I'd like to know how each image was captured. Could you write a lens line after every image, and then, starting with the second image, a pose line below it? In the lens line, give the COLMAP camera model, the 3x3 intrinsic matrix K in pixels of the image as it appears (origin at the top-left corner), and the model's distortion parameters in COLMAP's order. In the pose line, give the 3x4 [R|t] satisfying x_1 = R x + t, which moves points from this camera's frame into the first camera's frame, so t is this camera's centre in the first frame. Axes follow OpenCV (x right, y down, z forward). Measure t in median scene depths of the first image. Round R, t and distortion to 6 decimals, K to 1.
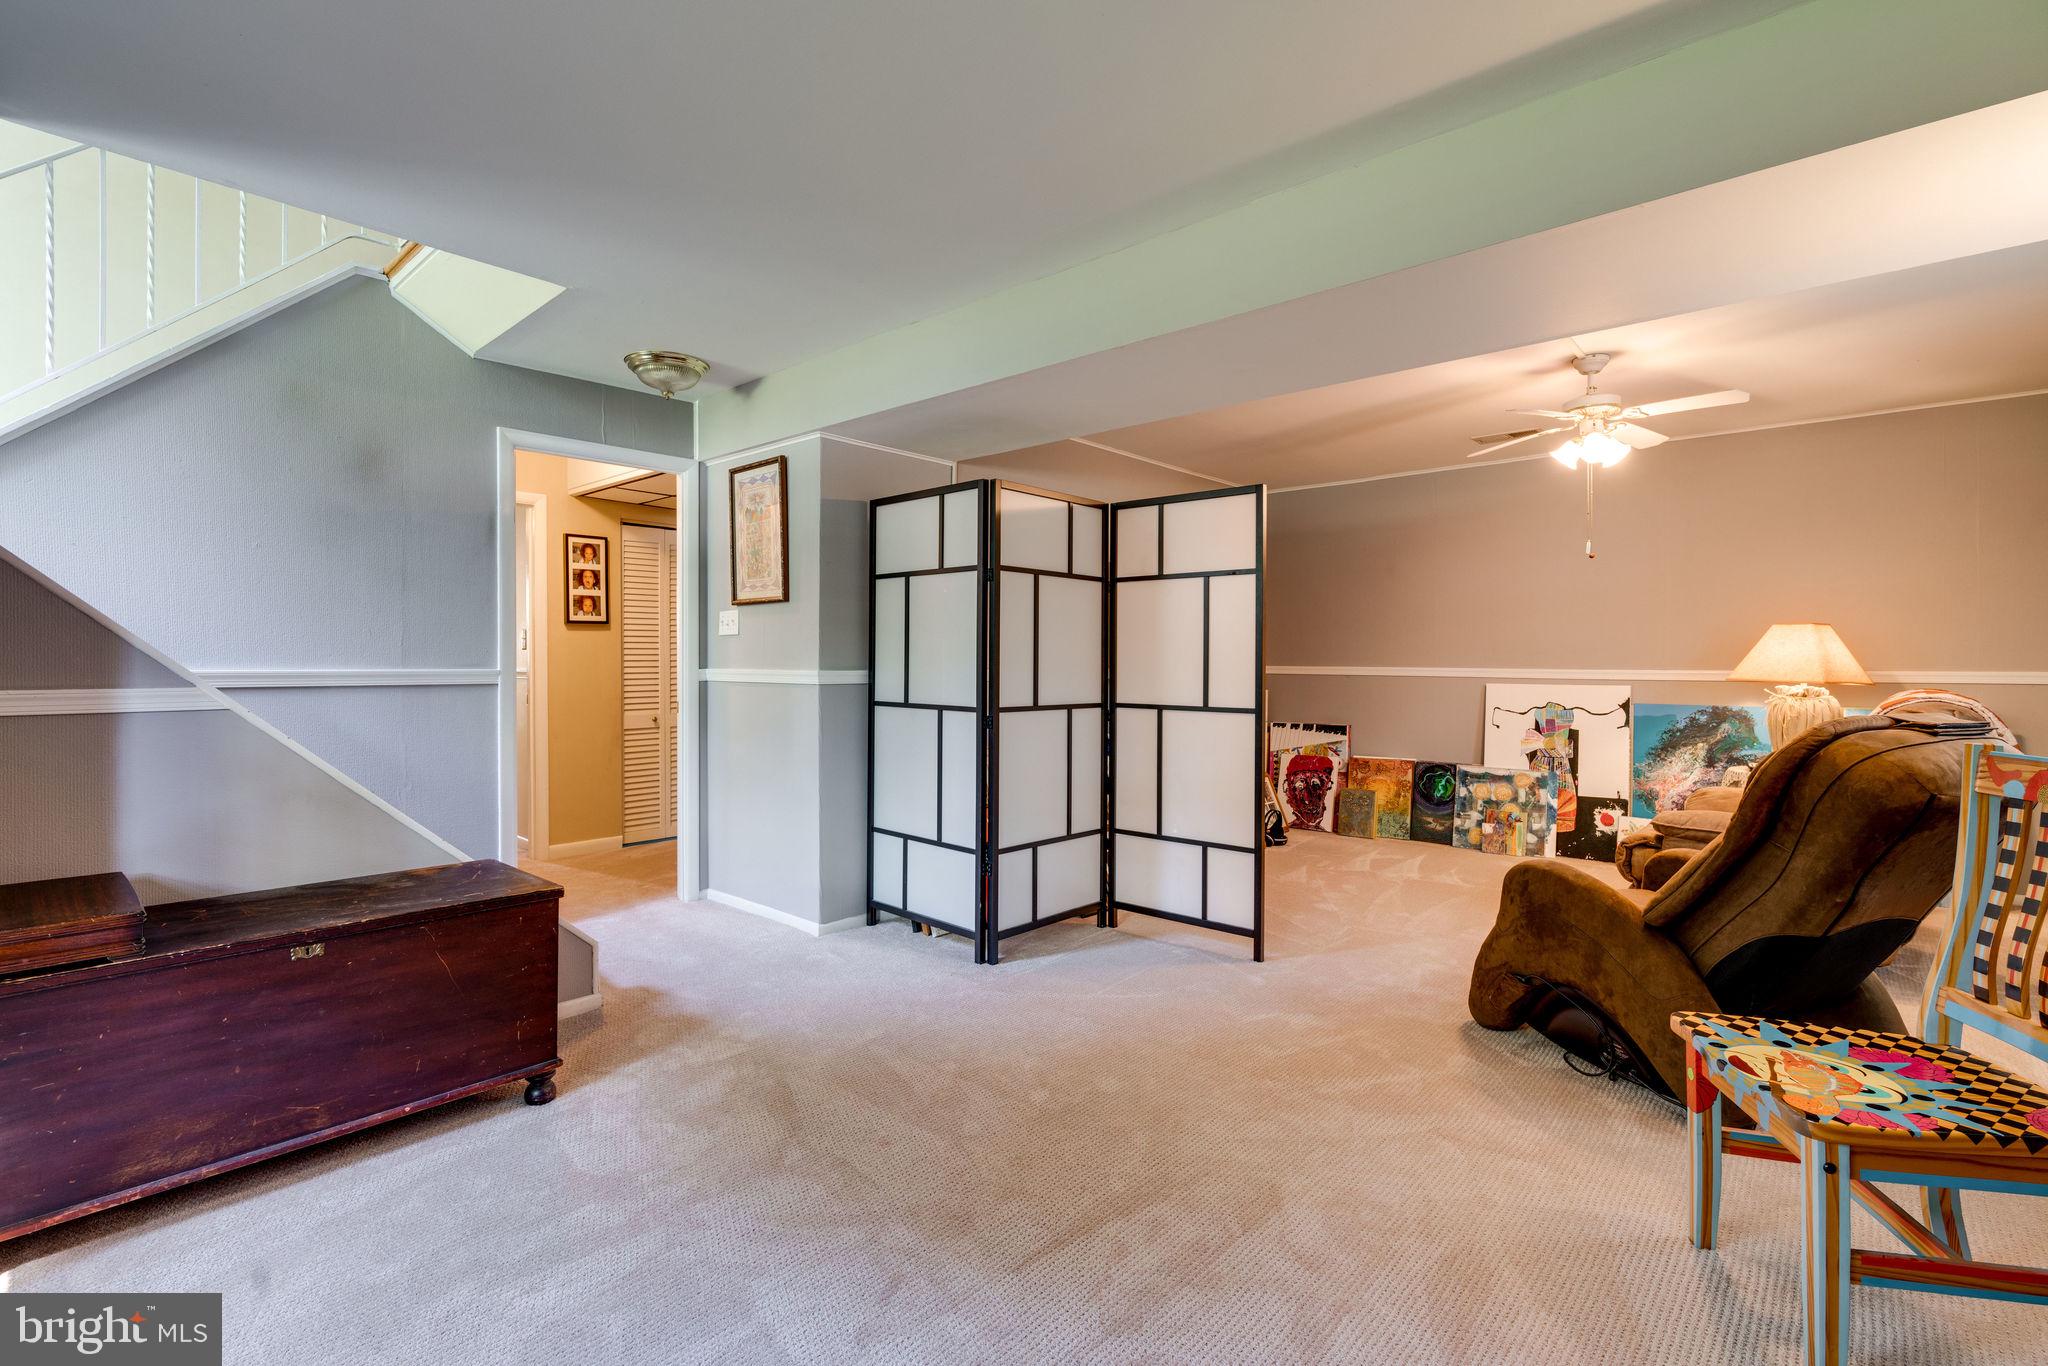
lens RADIAL K [[931.2, 0, 1012.8], [0, 931.2, 664.2], [0, 0, 1]] dist [-0.001756, 0.001890]
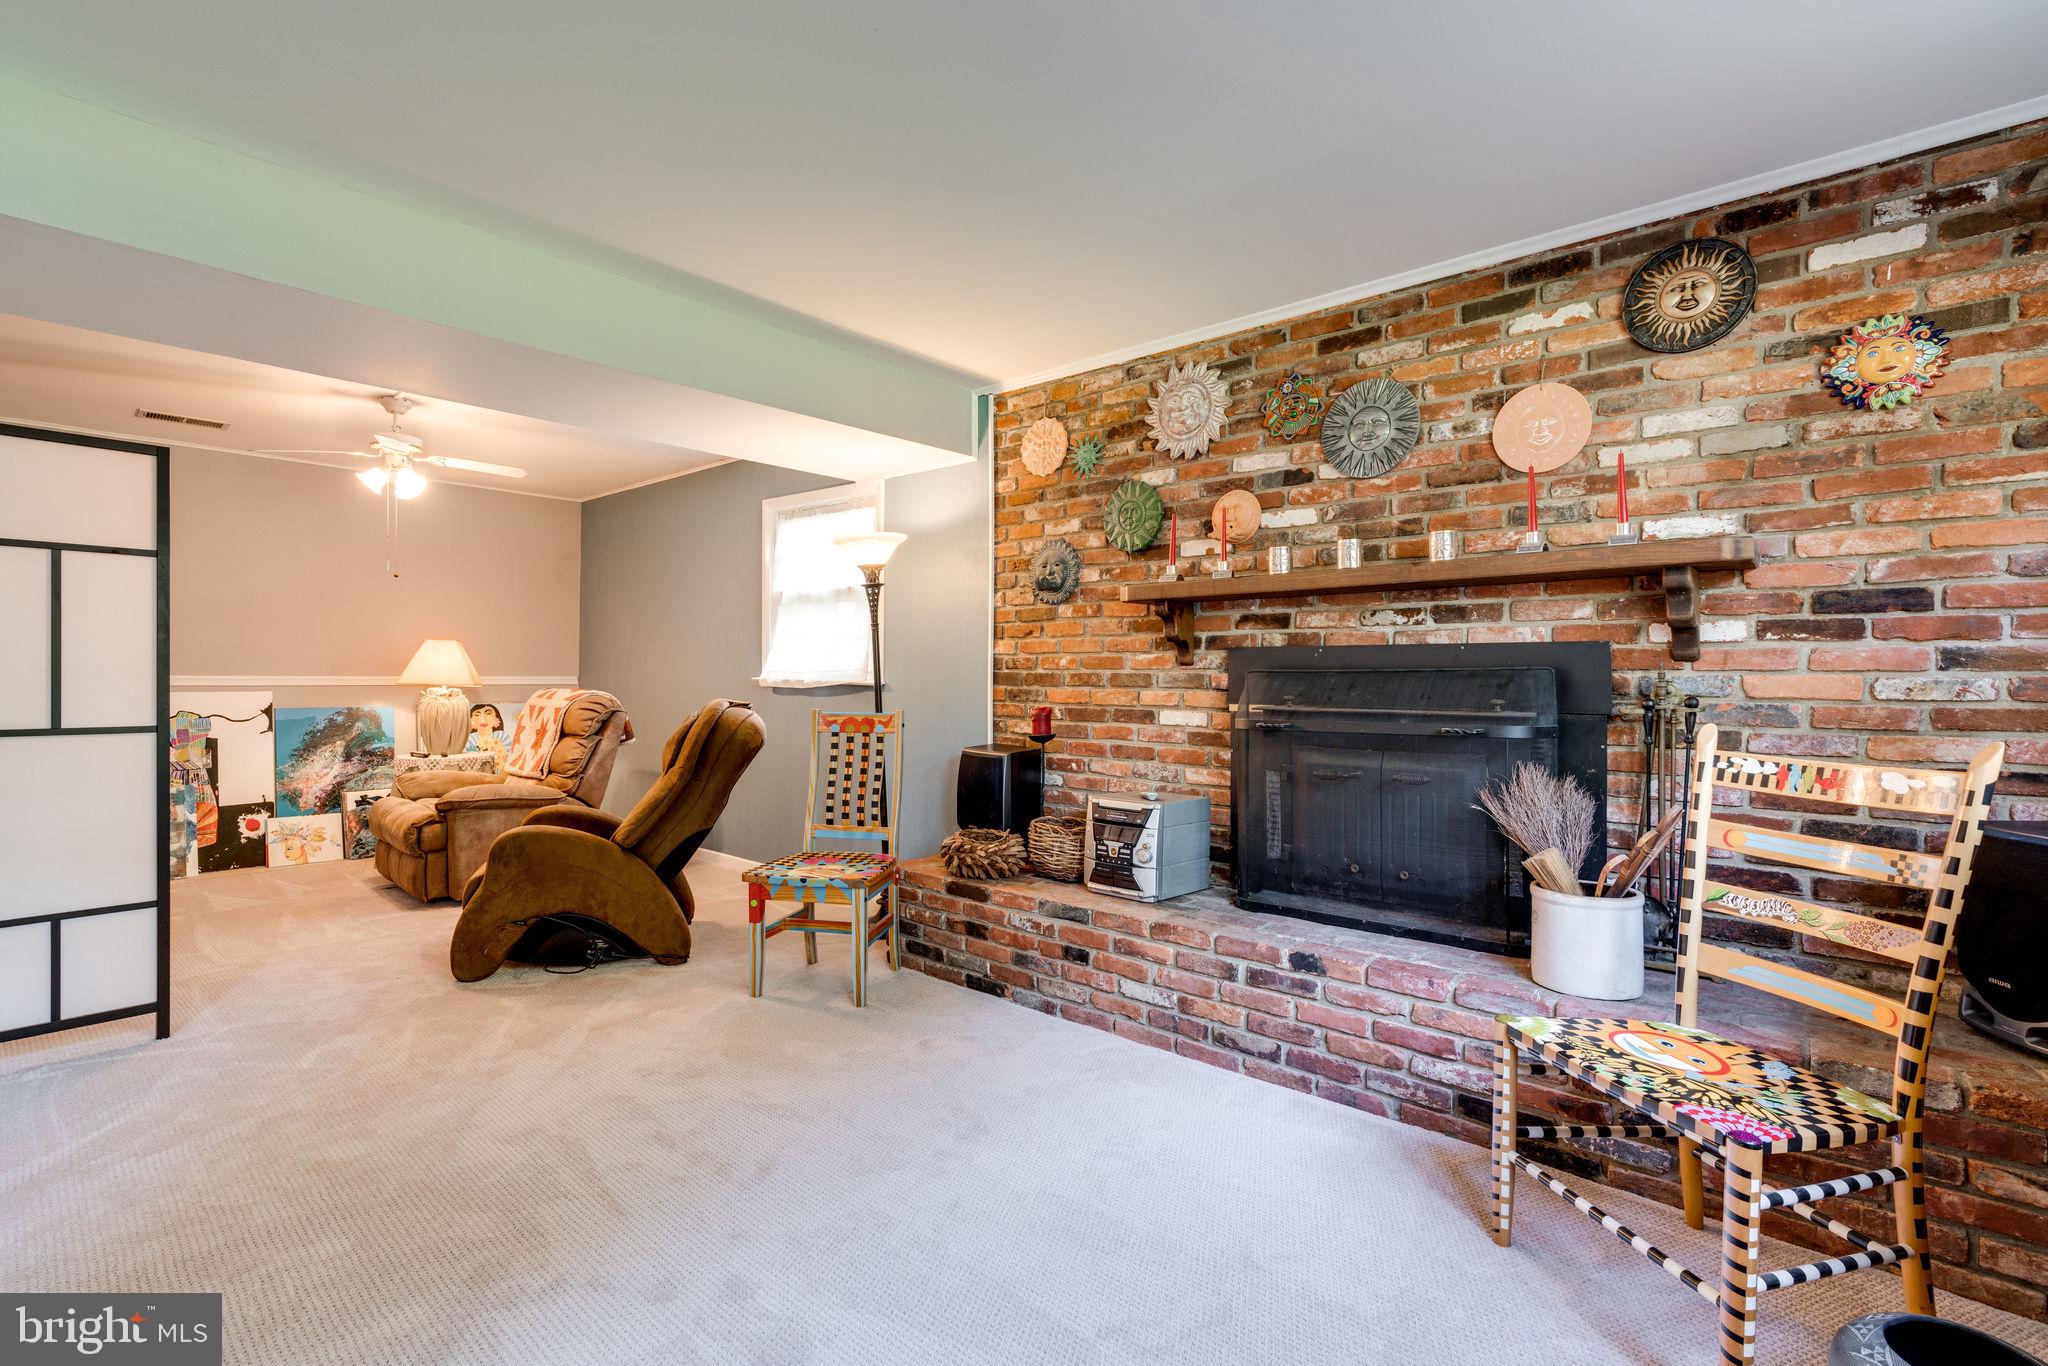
lens RADIAL K [[931.2, 0, 1021.2], [0, 931.2, 681.1], [0, 0, 1]] dist [-0.001756, 0.001890]
pose [[-0.014519, -0.007671, 0.999865, -0.374111], [-0.005083, 0.999958, 0.007598, -0.000111], [-0.999882, -0.004972, -0.014558, 0.183094]]
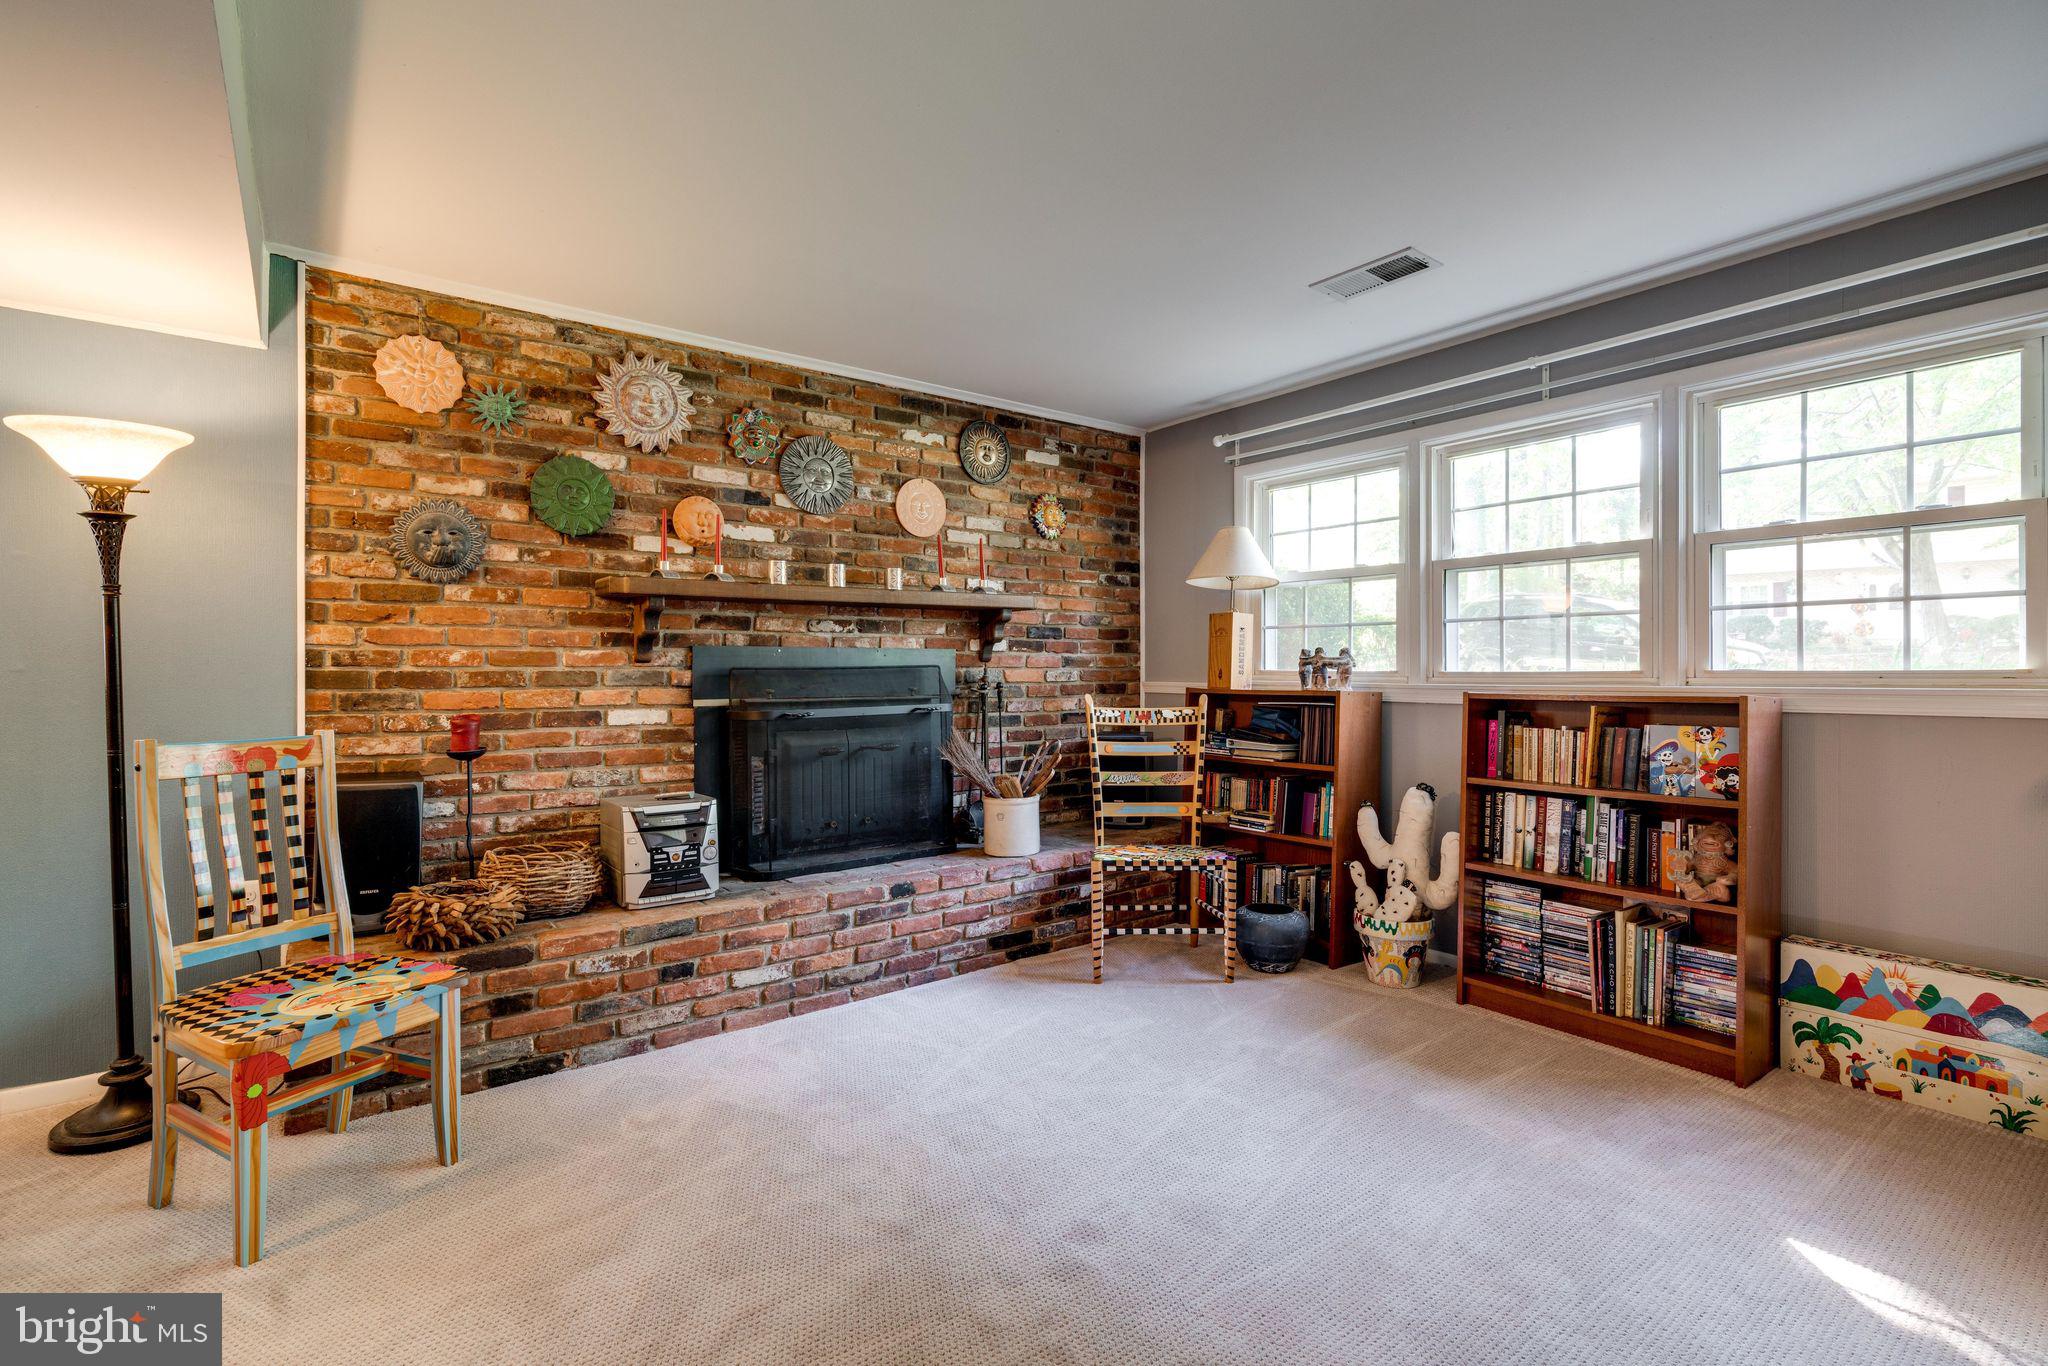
lens RADIAL K [[931.2, 0, 1019.4], [0, 931.2, 665.3], [0, 0, 1]] dist [-0.001756, 0.001890]
pose [[-0.981566, 0.002809, 0.191100, -0.093045], [0.001852, 0.999985, -0.005185, -0.001119], [-0.191112, -0.004736, -0.981557, 0.640939]]
